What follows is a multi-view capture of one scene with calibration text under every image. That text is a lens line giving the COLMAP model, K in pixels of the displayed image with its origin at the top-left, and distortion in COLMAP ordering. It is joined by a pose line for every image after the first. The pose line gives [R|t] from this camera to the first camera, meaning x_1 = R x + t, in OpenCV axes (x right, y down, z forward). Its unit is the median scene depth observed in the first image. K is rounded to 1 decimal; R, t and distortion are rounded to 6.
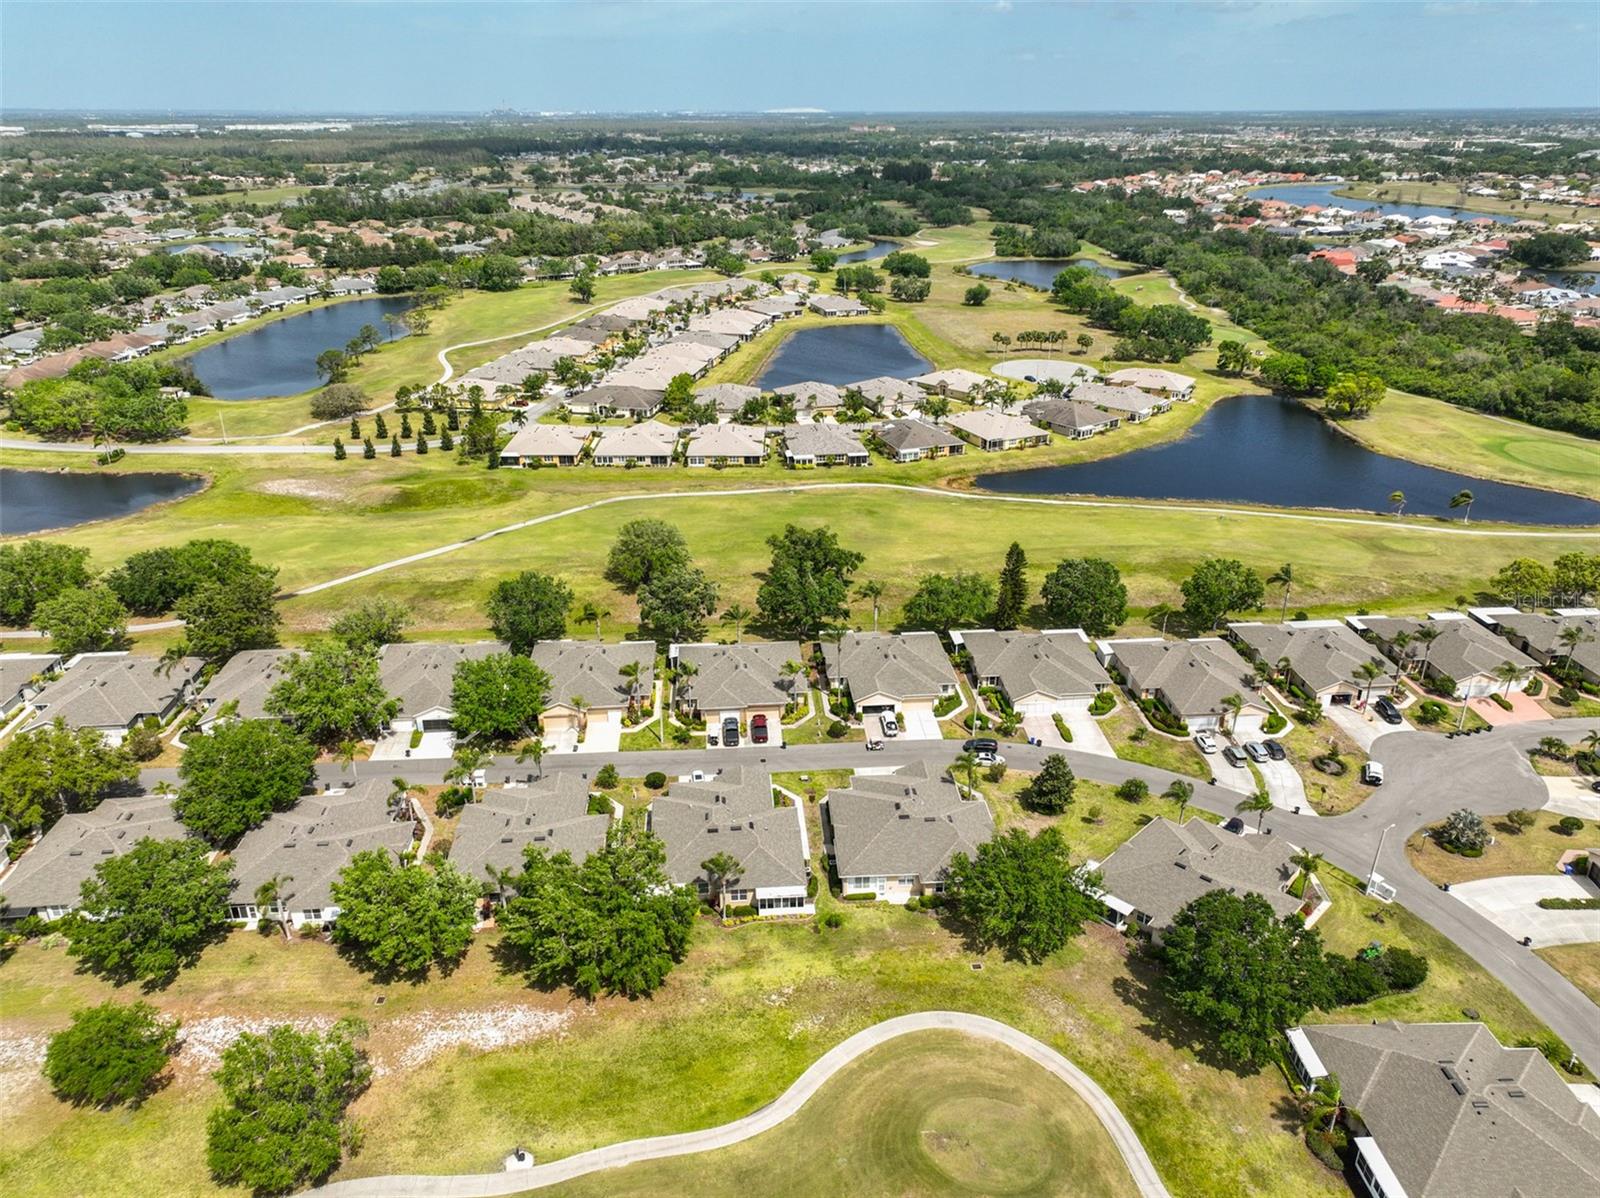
lens RADIAL K [[1114.1, 0, 806.8], [0, 1114.1, 602.6], [0, 0, 1]] dist [0.004948, 0.008822]
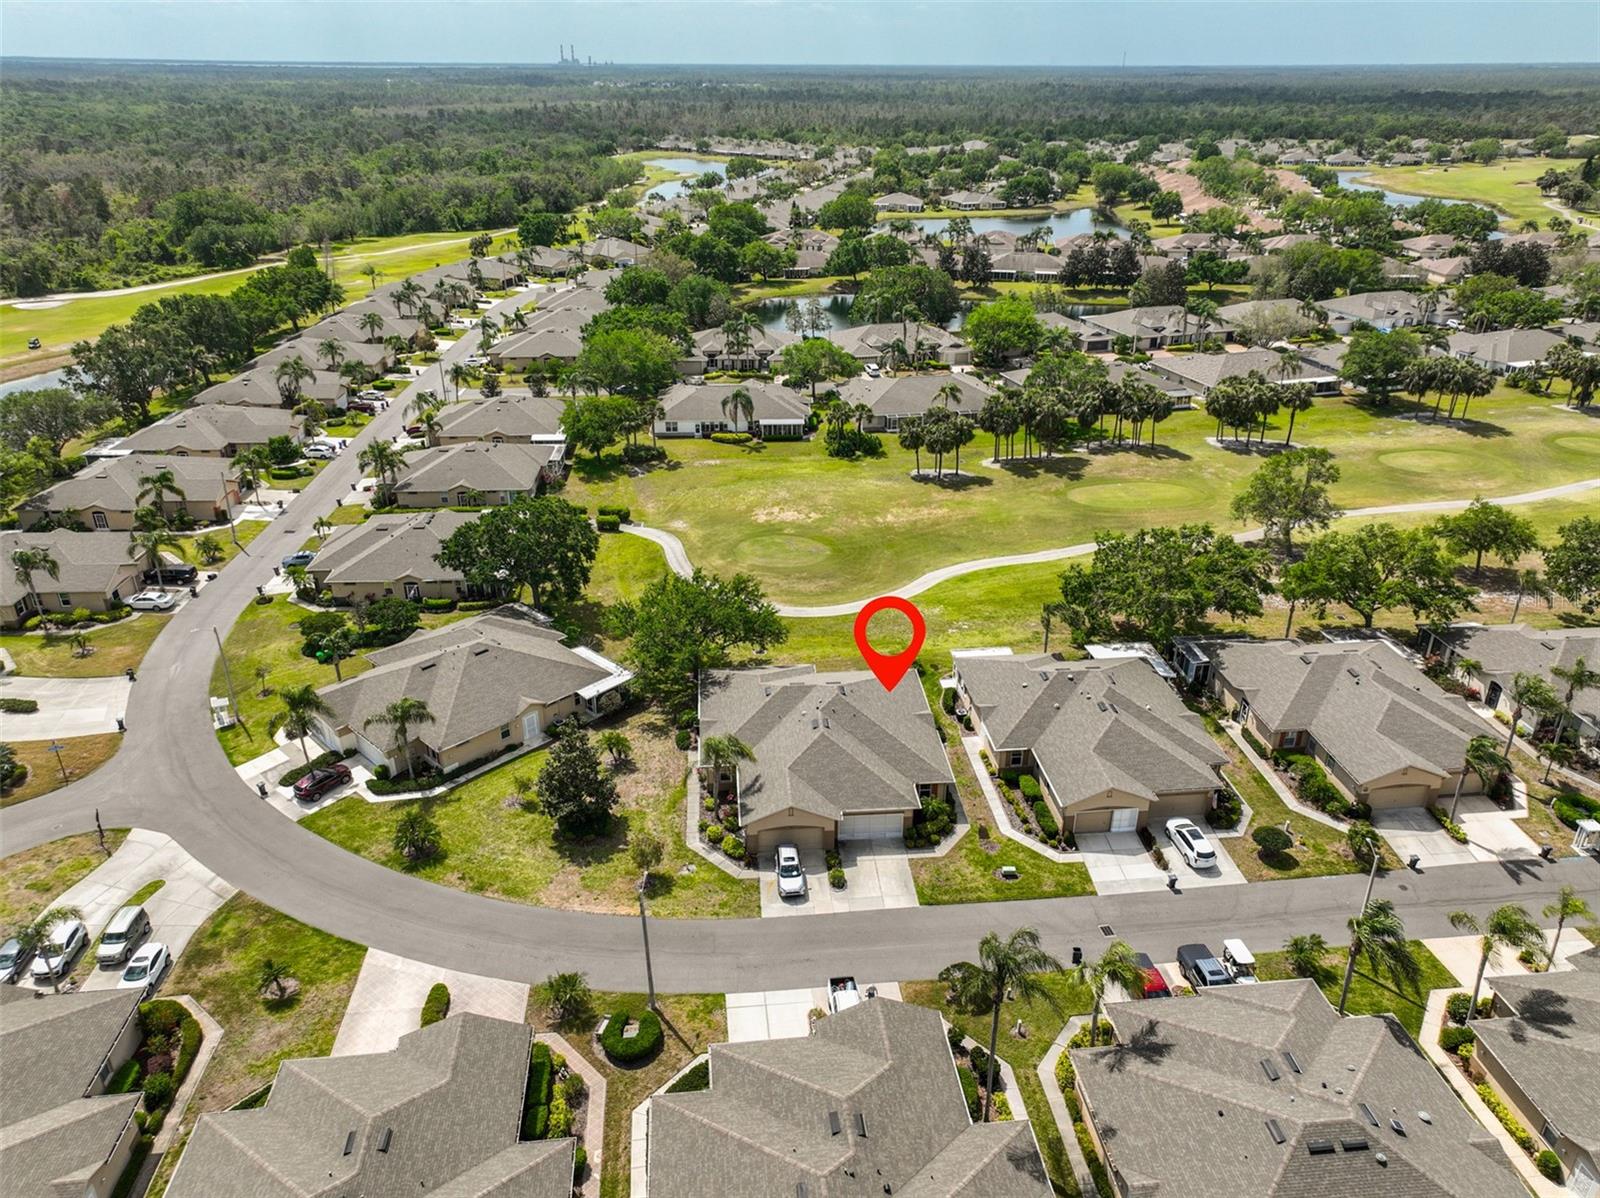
lens RADIAL K [[1114.1, 0, 806.8], [0, 1114.1, 602.6], [0, 0, 1]] dist [0.004948, 0.008822]
pose [[-0.999666, 0.005783, -0.025195, 0.057272], [-0.015466, 0.647177, 0.762183, -0.177040], [0.020714, 0.762318, -0.646872, 0.665484]]
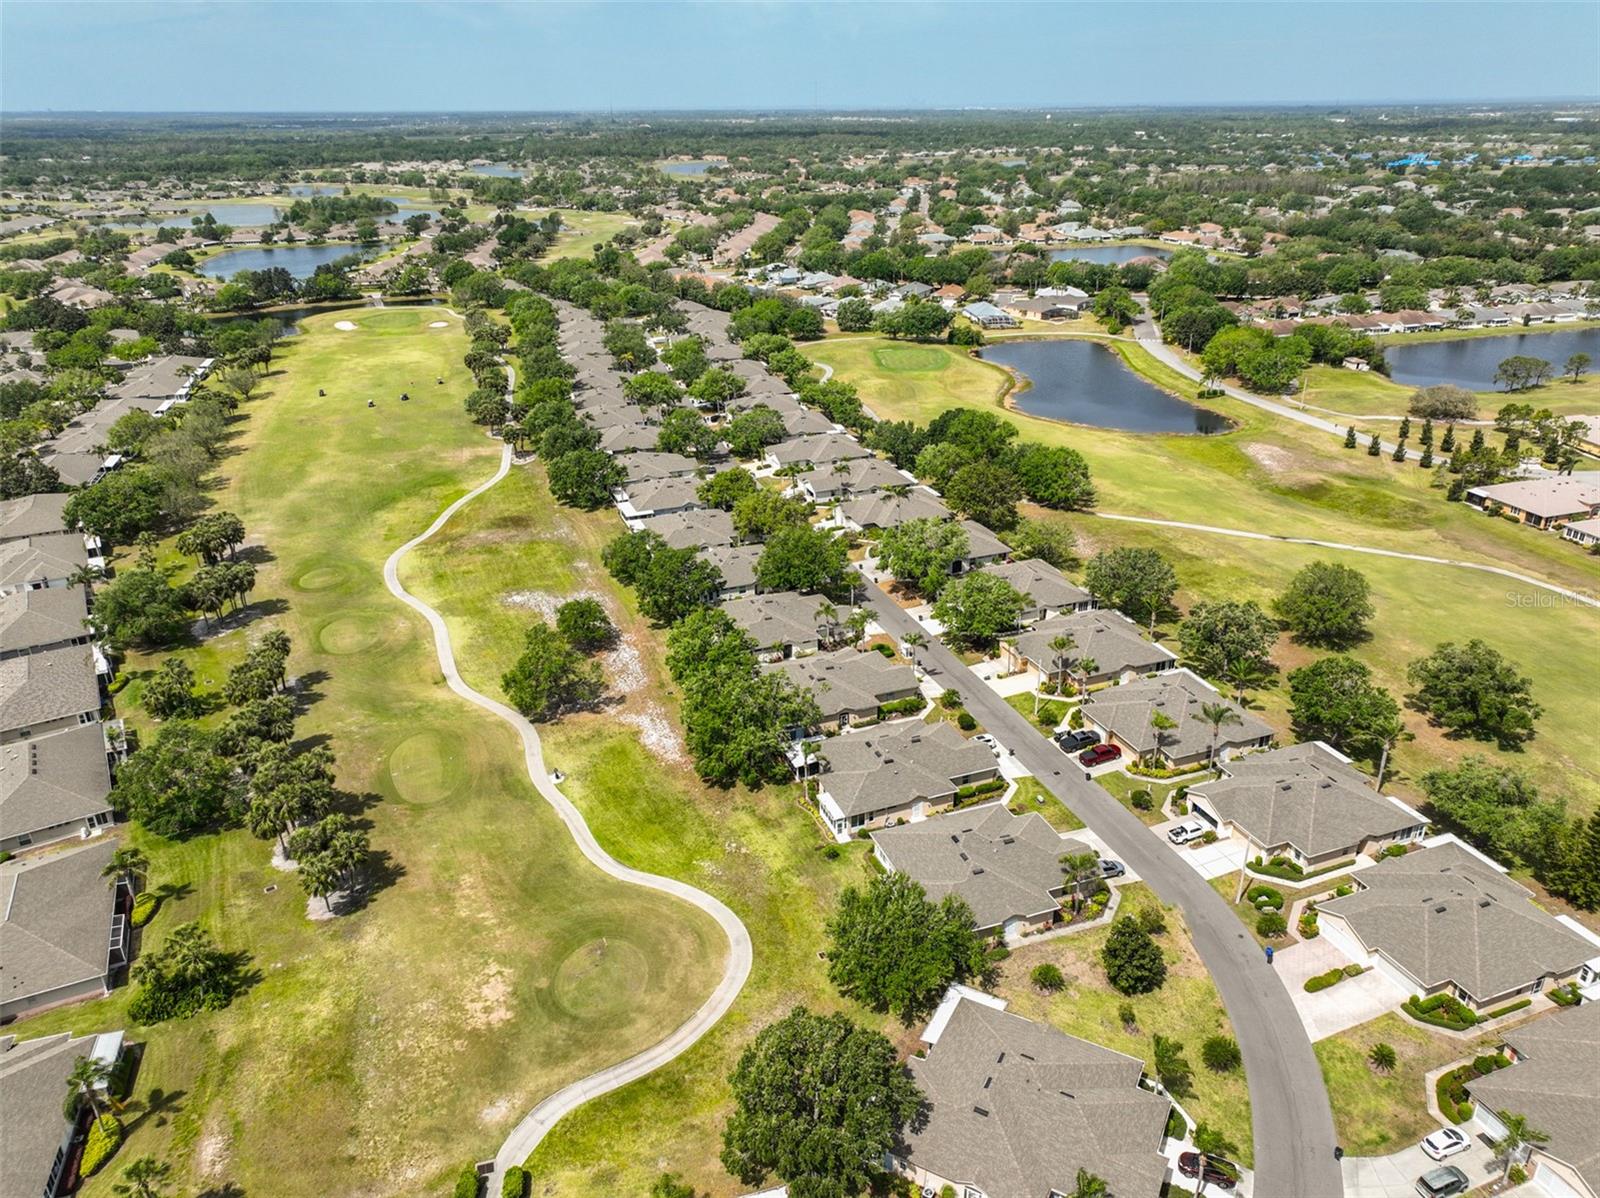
lens RADIAL K [[1114.1, 0, 806.8], [0, 1114.1, 602.6], [0, 0, 1]] dist [0.004948, 0.008822]
pose [[0.283718, 0.388979, -0.876470, 0.380884], [-0.379756, 0.884875, 0.269780, -0.092611], [0.880505, 0.256303, 0.398772, 0.213377]]
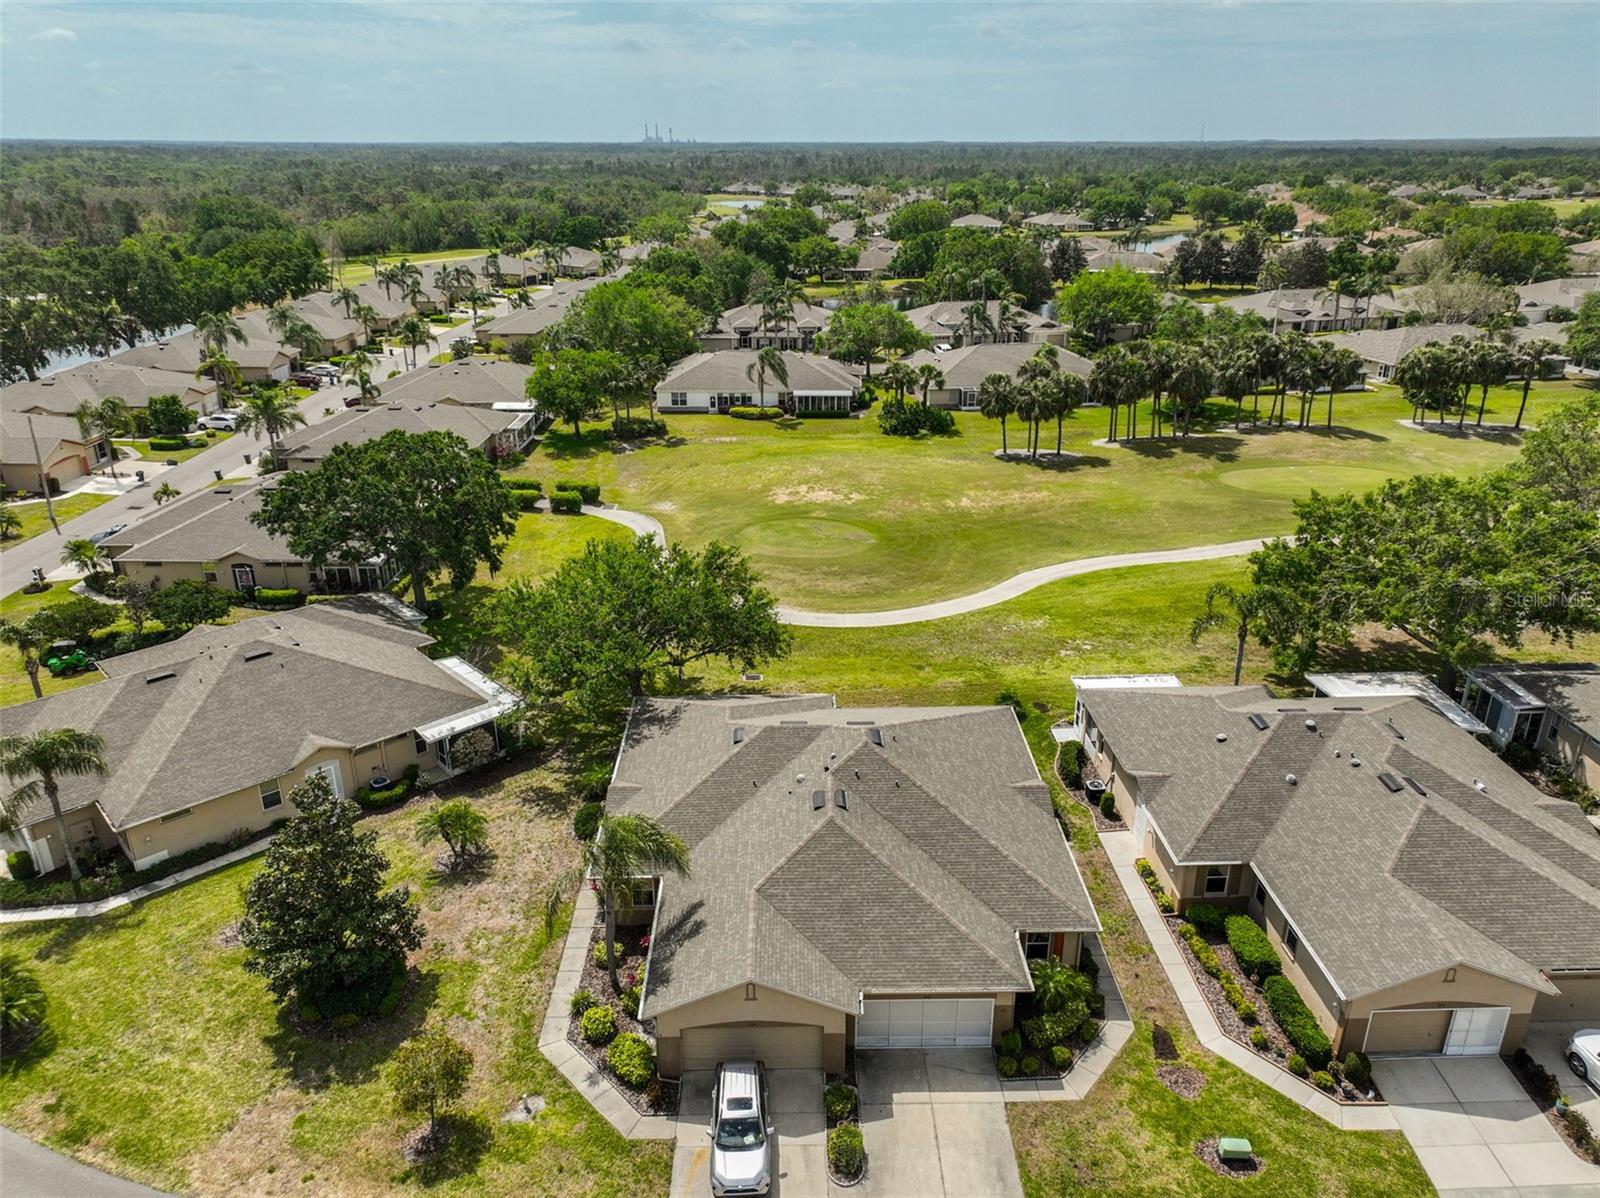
lens RADIAL K [[1118.1, 0, 800.0], [0, 1118.1, 599.0], [0, 0, 1]] dist [0.001381, 0.003192]
pose [[-0.999020, -0.014712, 0.041756, 0.043689], [0.019898, 0.693334, 0.720342, -0.051735], [-0.039549, 0.720466, -0.692361, 0.579229]]
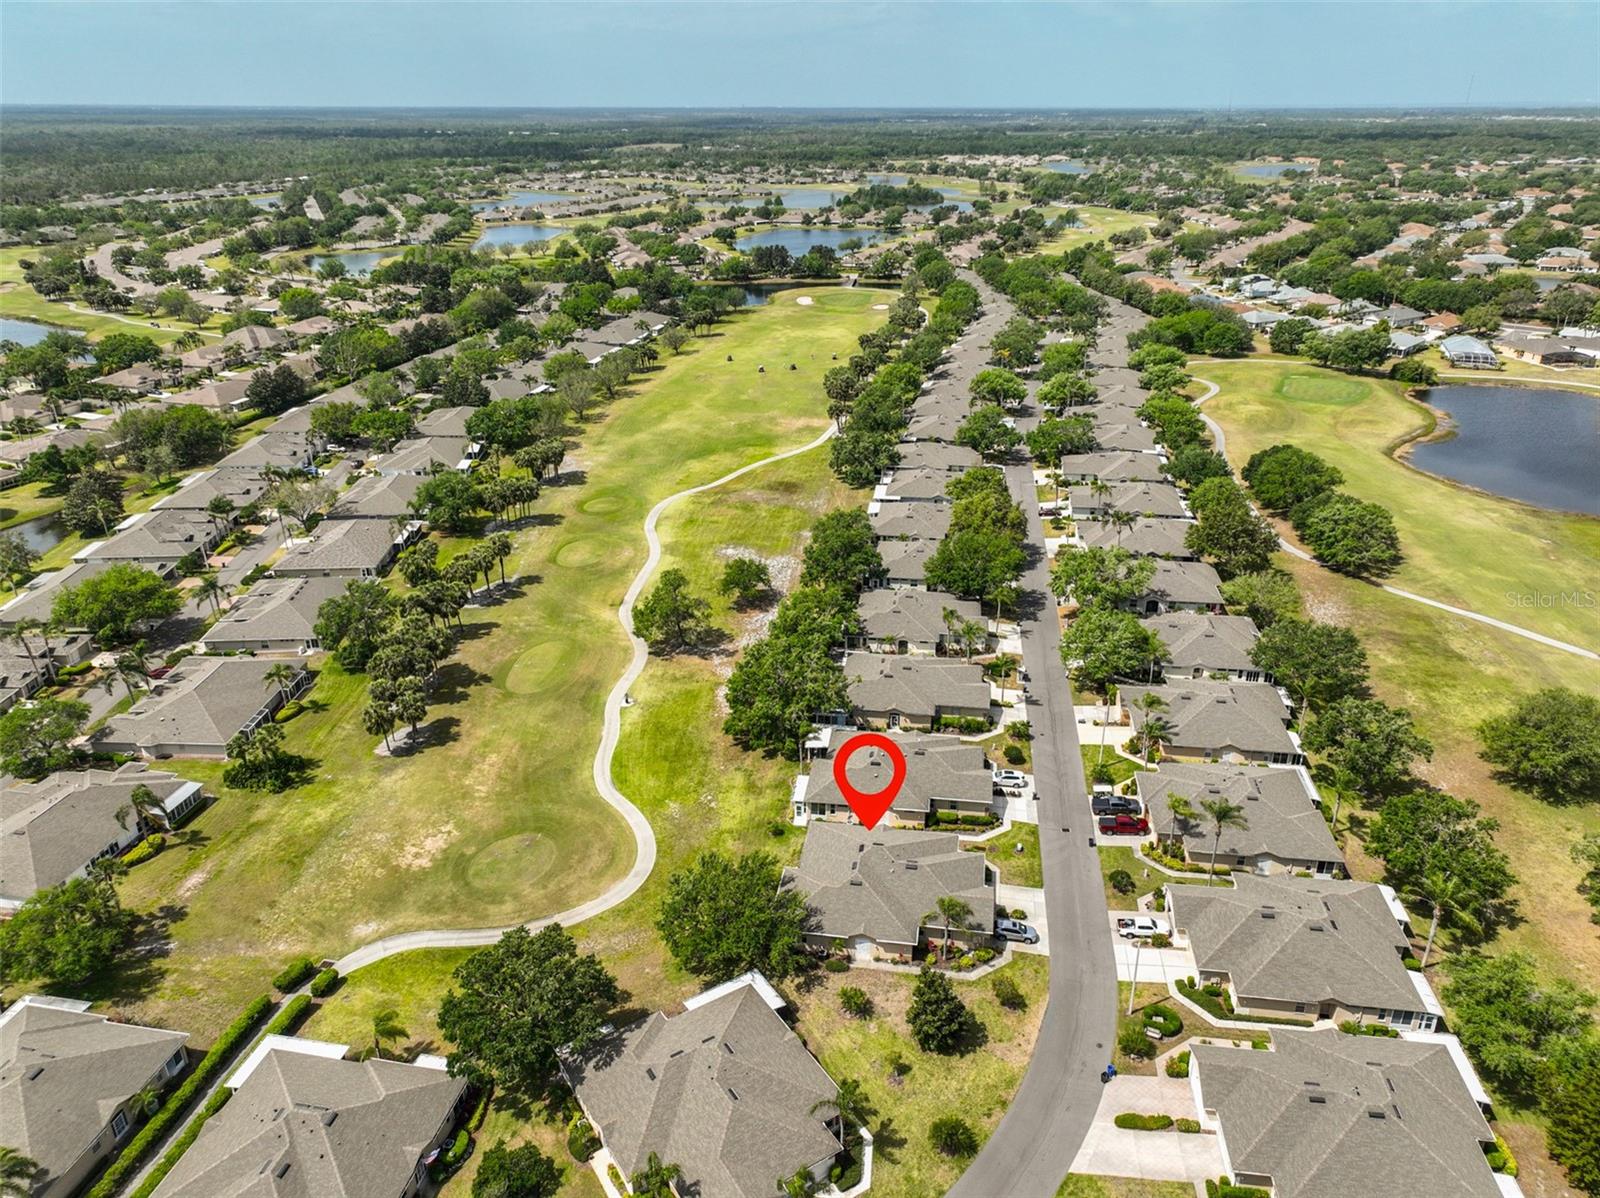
lens RADIAL K [[1114.1, 0, 806.8], [0, 1114.1, 602.6], [0, 0, 1]] dist [0.004948, 0.008822]
pose [[-0.215288, 0.398545, -0.891523, 0.401938], [-0.393936, 0.799911, 0.452721, -0.179816], [0.893569, 0.448669, -0.015210, 0.413329]]
